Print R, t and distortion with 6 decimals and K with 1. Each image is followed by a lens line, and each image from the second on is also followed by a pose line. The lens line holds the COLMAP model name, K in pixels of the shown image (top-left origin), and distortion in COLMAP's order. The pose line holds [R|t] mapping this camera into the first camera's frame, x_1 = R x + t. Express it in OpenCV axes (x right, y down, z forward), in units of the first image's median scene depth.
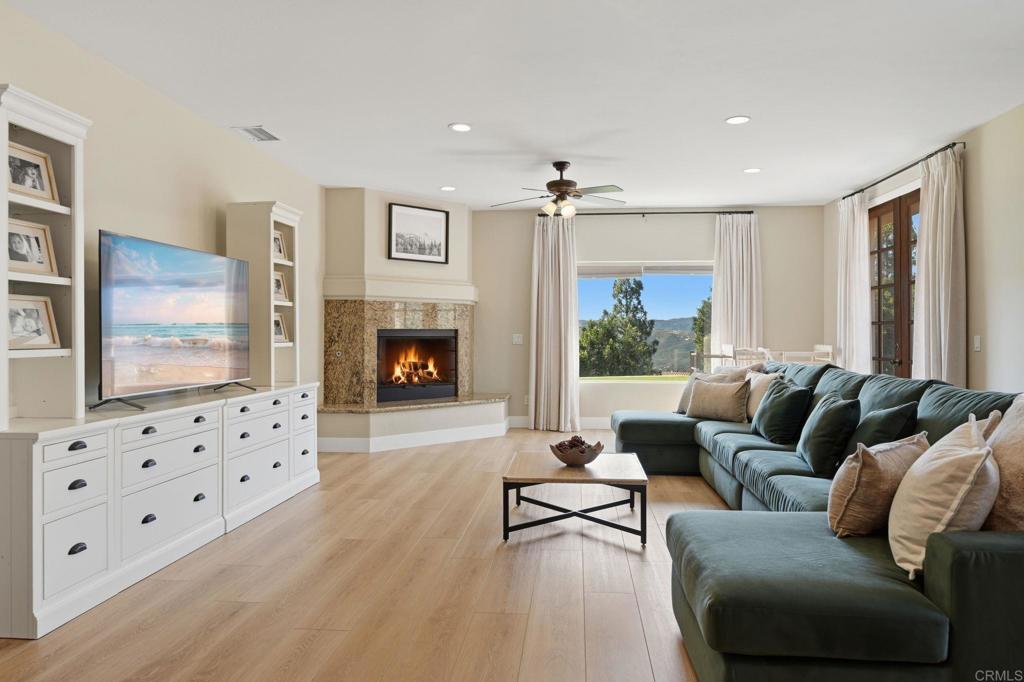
lens RADIAL K [[677.4, 0, 512.0], [0, 677.4, 335.3], [0, 0, 1]] dist [-0.002231, -0.001067]
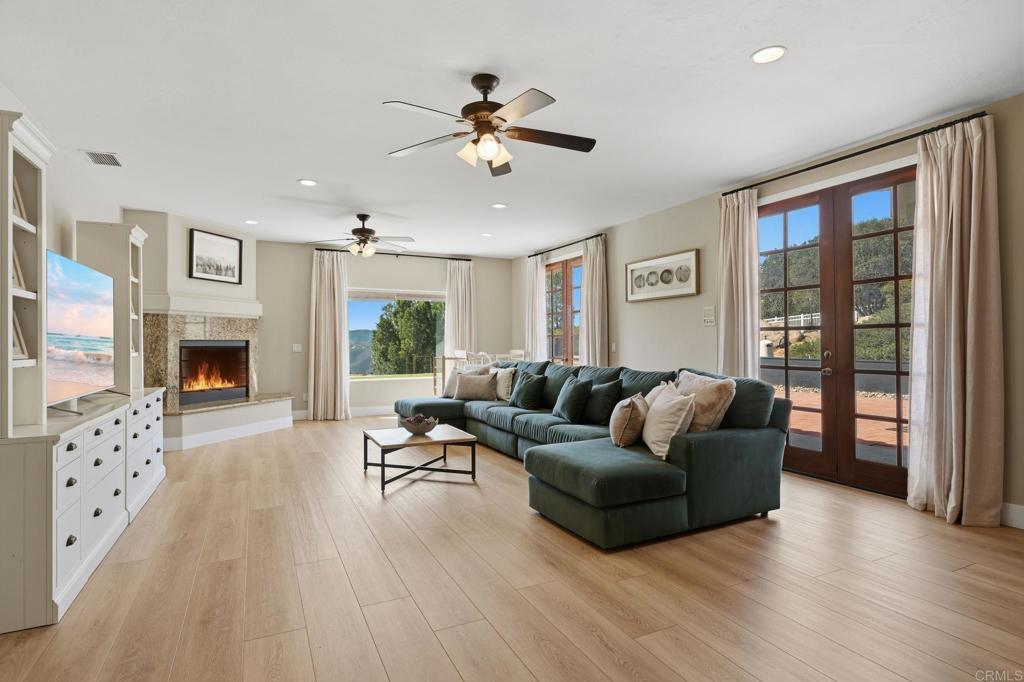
lens RADIAL K [[540.9, 0, 517.5], [0, 540.9, 342.0], [0, 0, 1]] dist [-0.007059, -0.000536]
pose [[0.847604, -0.003577, 0.530618, -0.235149], [0.005937, 0.999979, -0.002743, -0.000343], [-0.530597, 0.005475, 0.847607, -0.061483]]
